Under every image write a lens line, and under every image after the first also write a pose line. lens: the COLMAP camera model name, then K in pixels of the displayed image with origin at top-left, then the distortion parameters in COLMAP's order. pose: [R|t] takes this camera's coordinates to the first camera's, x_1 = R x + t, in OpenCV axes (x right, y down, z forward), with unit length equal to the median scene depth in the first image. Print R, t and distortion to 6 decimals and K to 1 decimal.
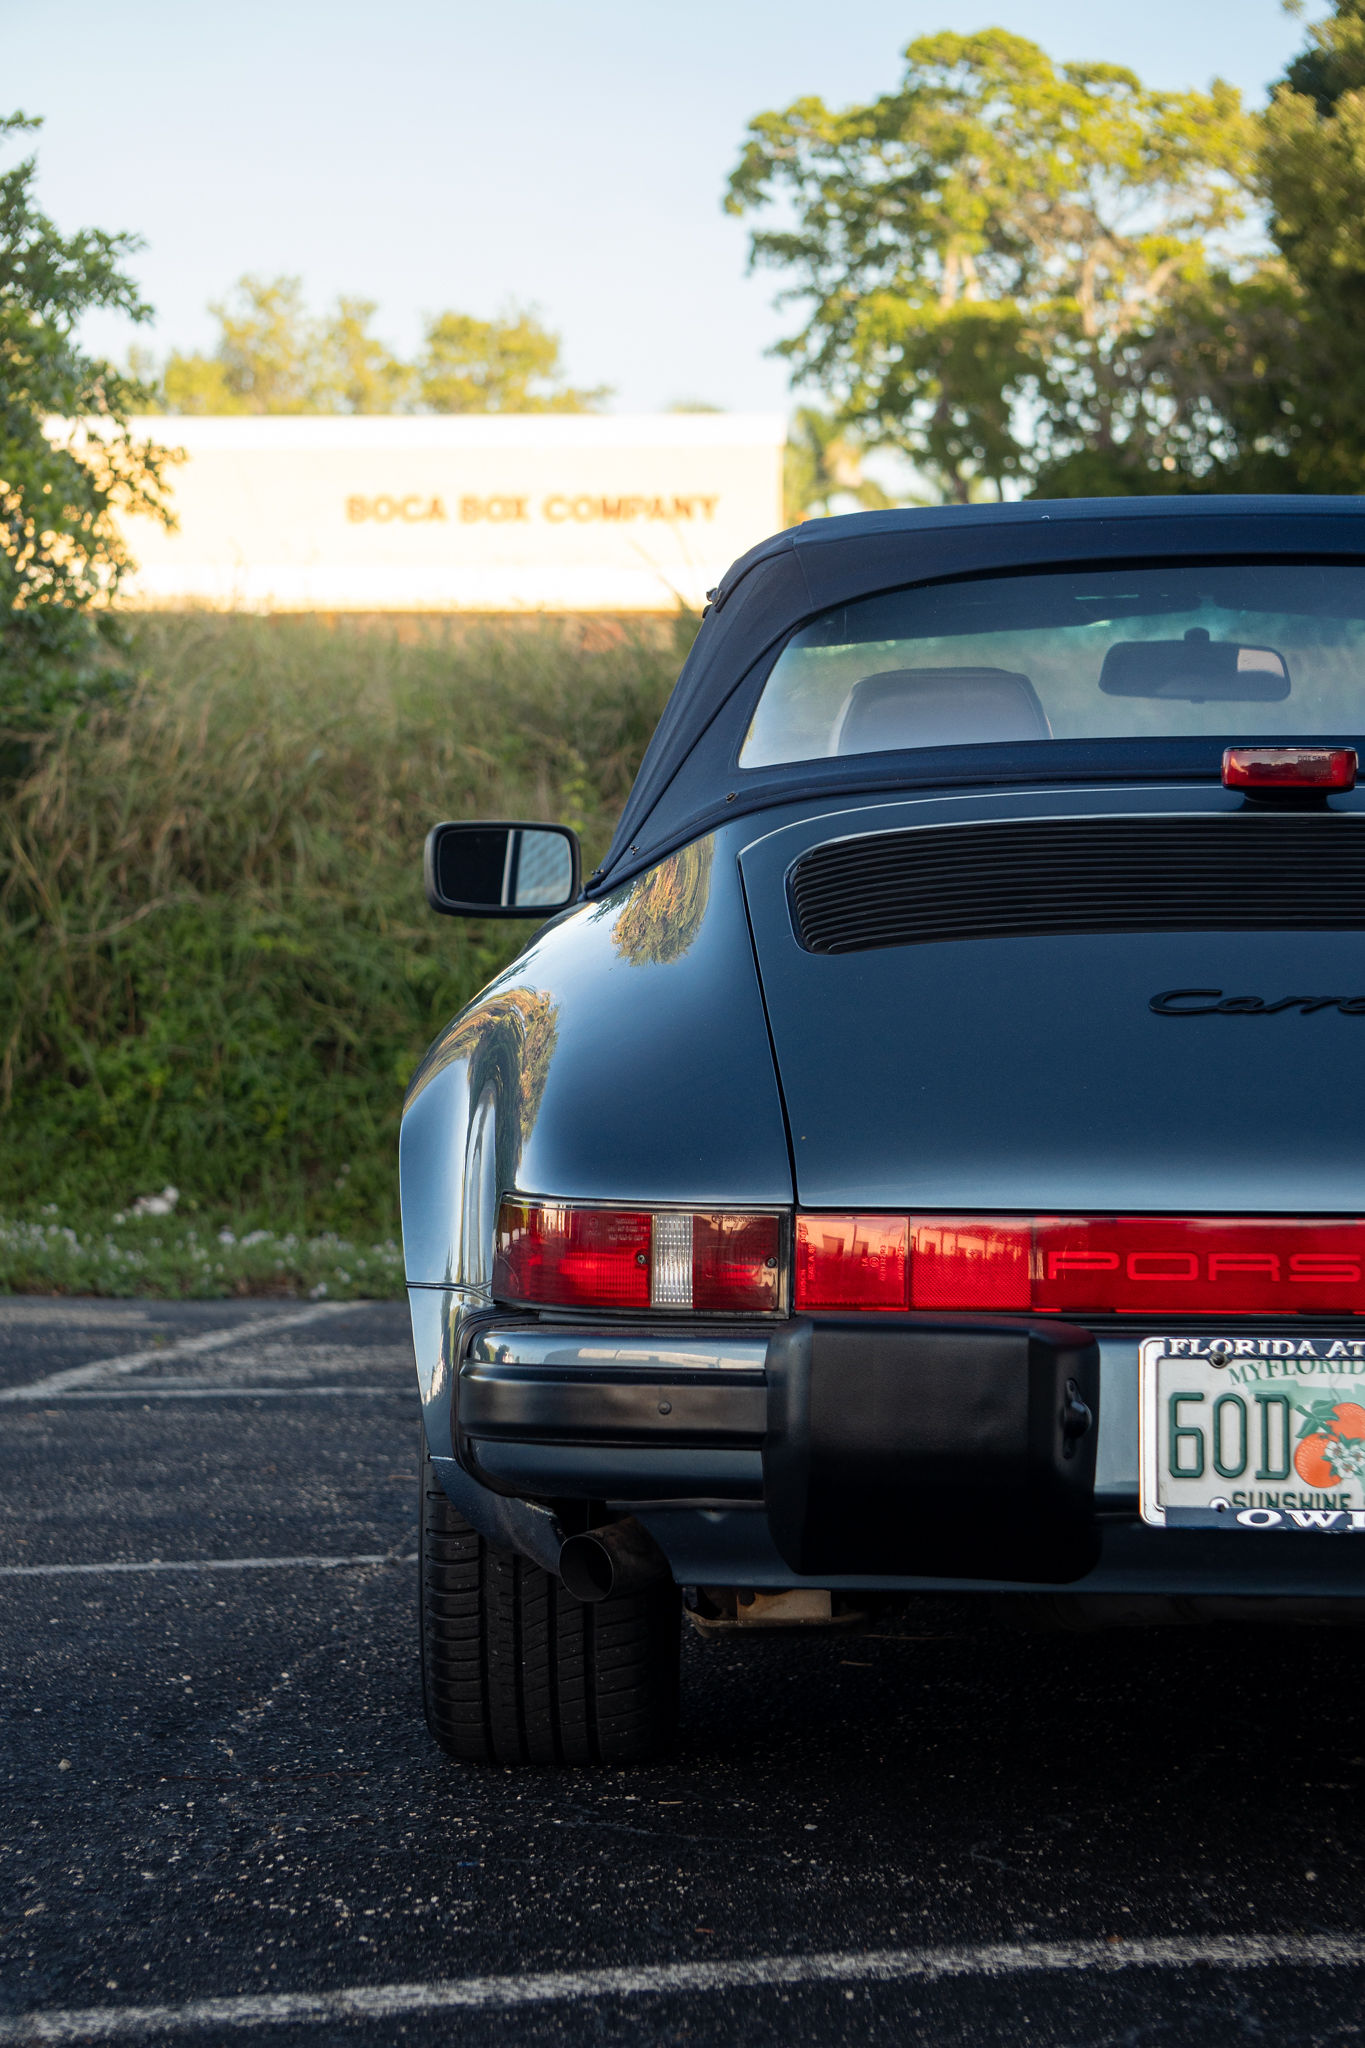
lens RADIAL K [[5836.8, 0, 682.5], [0, 5836.8, 1024.0], [0, 0, 1]] dist [0.146379, 8.296888]
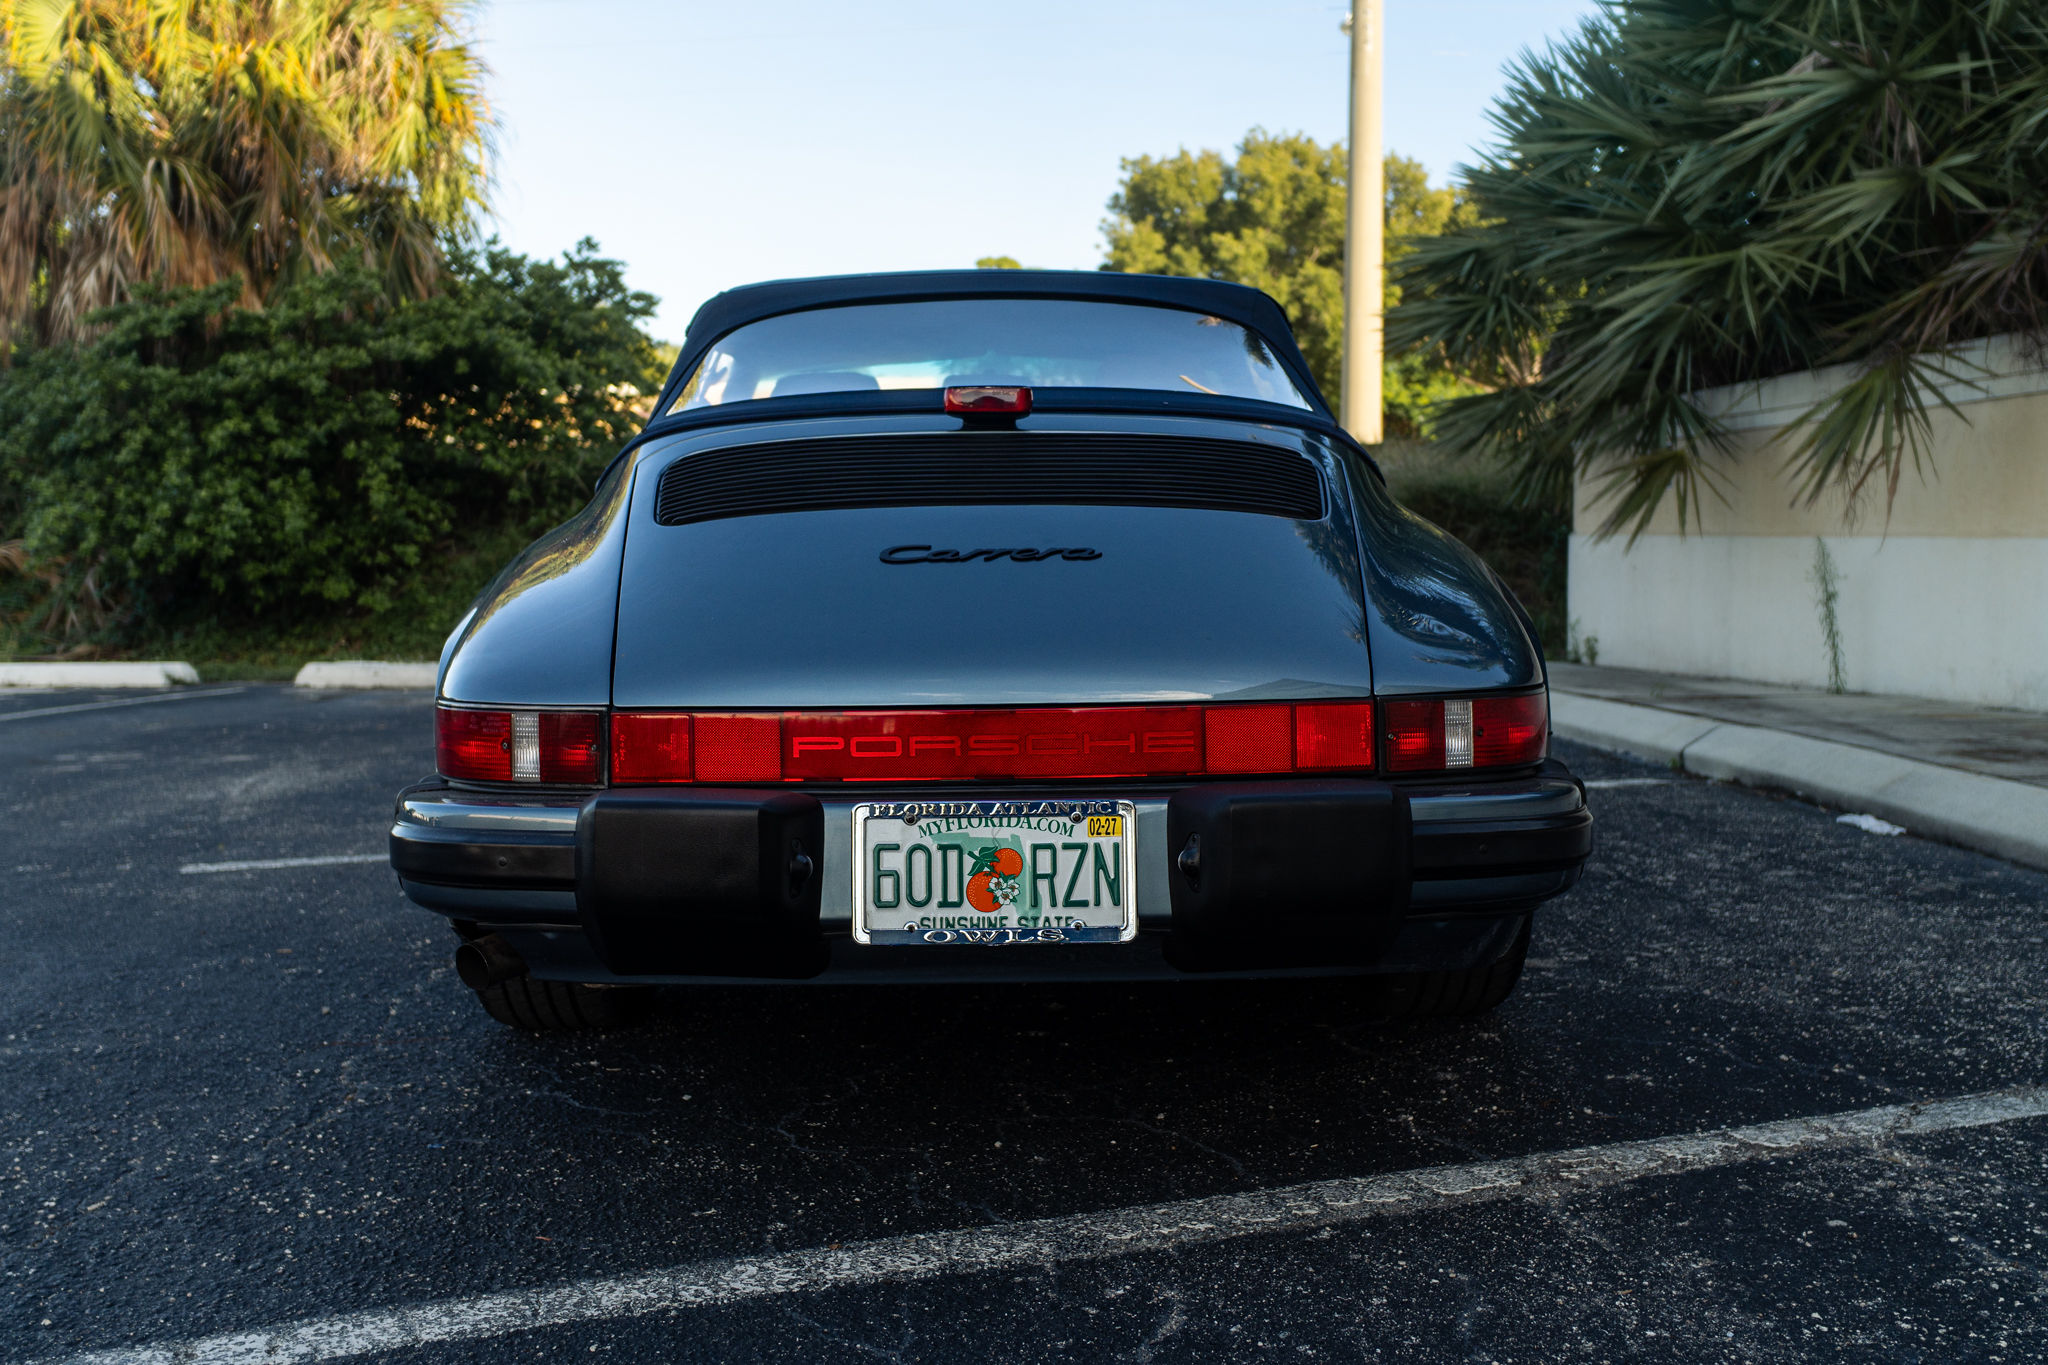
lens RADIAL K [[1889.6, 0, 1024.0], [0, 1889.6, 682.5], [0, 0, 1]] dist [-0.080966, 0.016256]
pose [[0.998160, -0.017386, 0.058092, 0.093077], [0.014286, 0.998473, 0.053366, 0.003534], [-0.058932, -0.052438, 0.996884, 0.569759]]
